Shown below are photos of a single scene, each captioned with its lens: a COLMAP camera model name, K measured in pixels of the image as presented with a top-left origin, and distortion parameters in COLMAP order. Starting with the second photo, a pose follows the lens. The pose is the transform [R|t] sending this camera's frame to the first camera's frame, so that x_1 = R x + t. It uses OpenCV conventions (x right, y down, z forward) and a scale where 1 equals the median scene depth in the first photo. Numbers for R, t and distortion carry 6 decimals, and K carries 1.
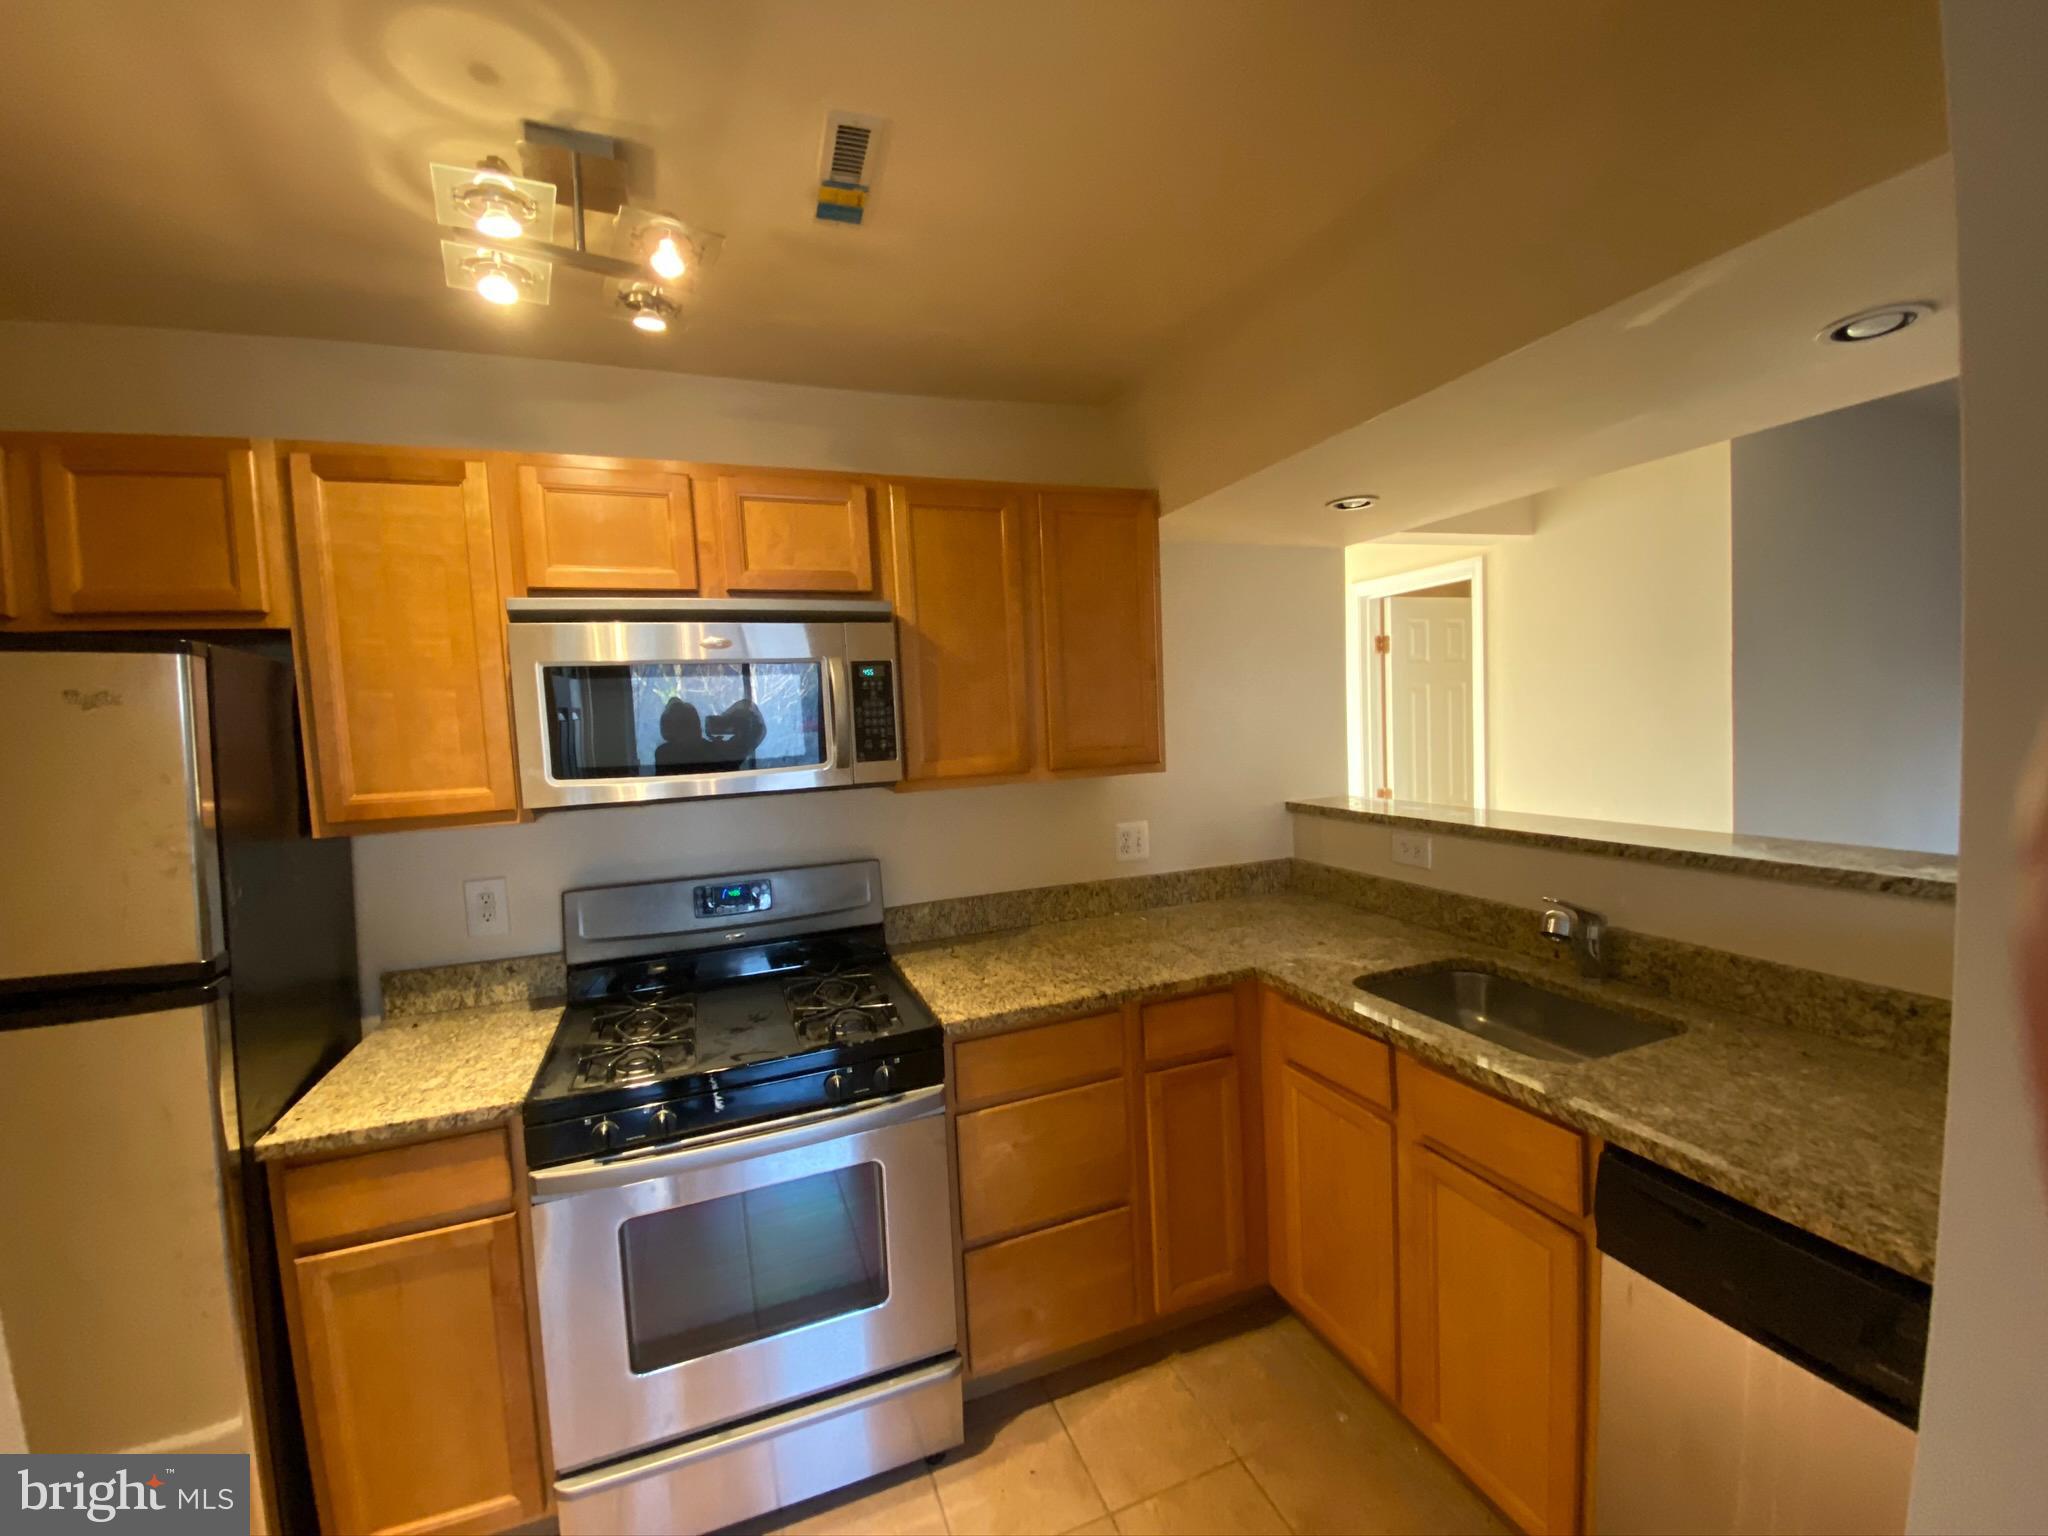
lens RADIAL K [[822.9, 0, 1024.0], [0, 822.9, 768.0], [0, 0, 1]] dist [-0.001065, -0.000272]
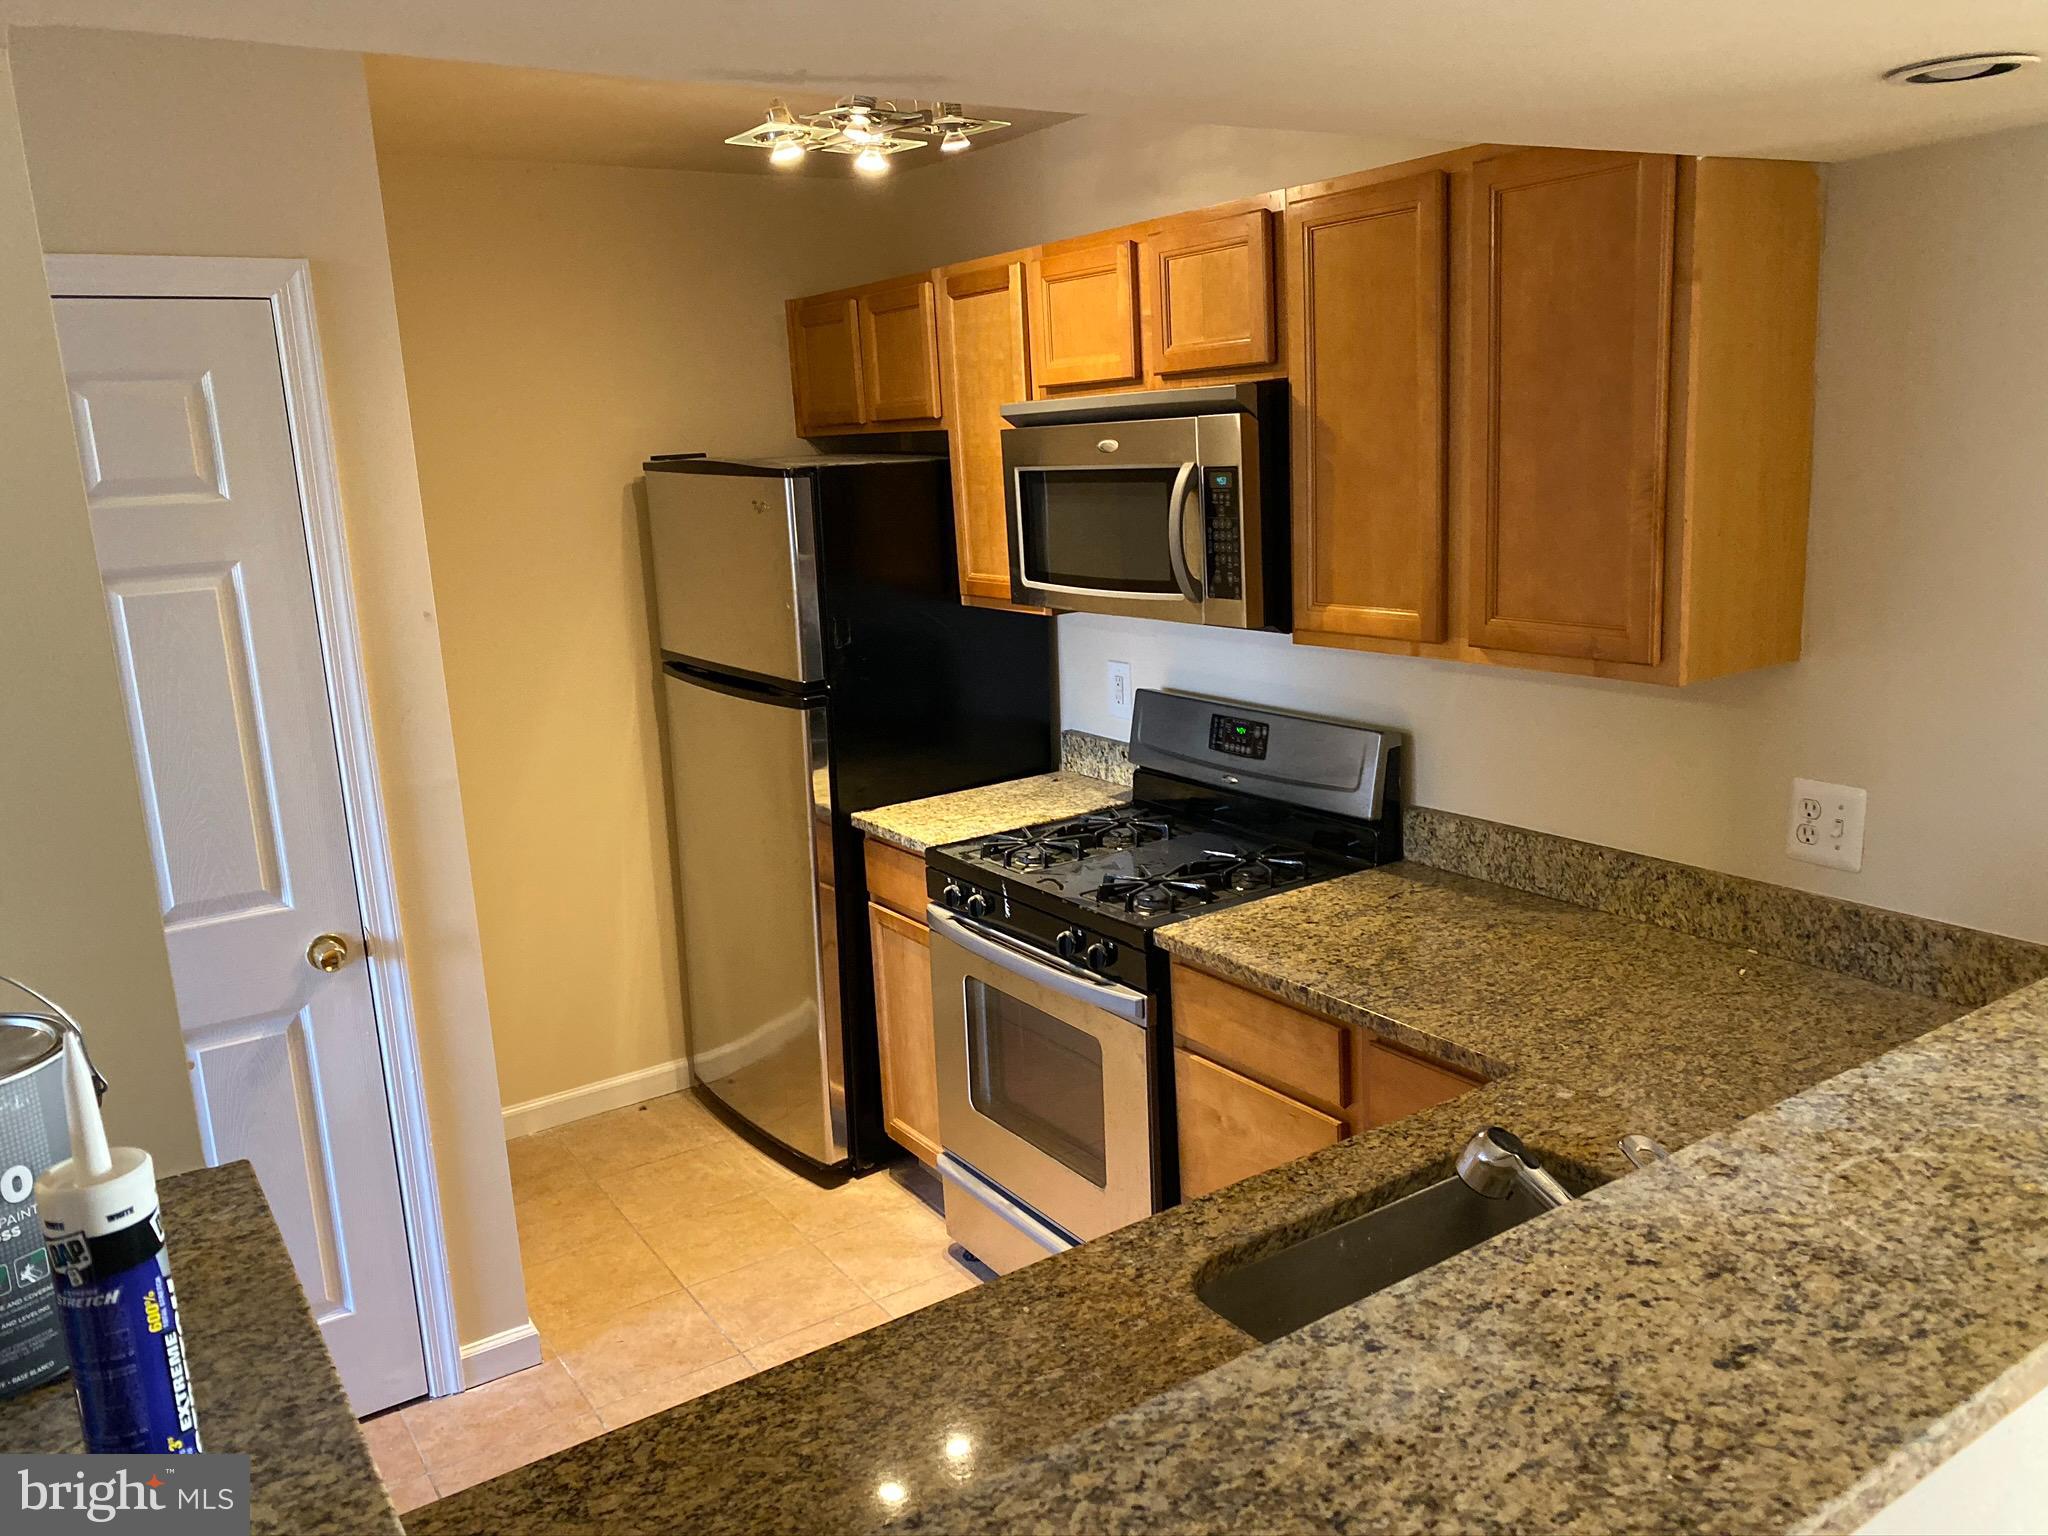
lens RADIAL K [[1554.7, 0, 1024.0], [0, 1554.7, 768.0], [0, 0, 1]] dist [0.122574, -0.000268]
pose [[0.217140, 0.238445, -0.946570, 1.178654], [-0.025149, 0.970751, 0.238767, -0.194393], [0.975816, -0.028041, 0.216785, 0.478163]]
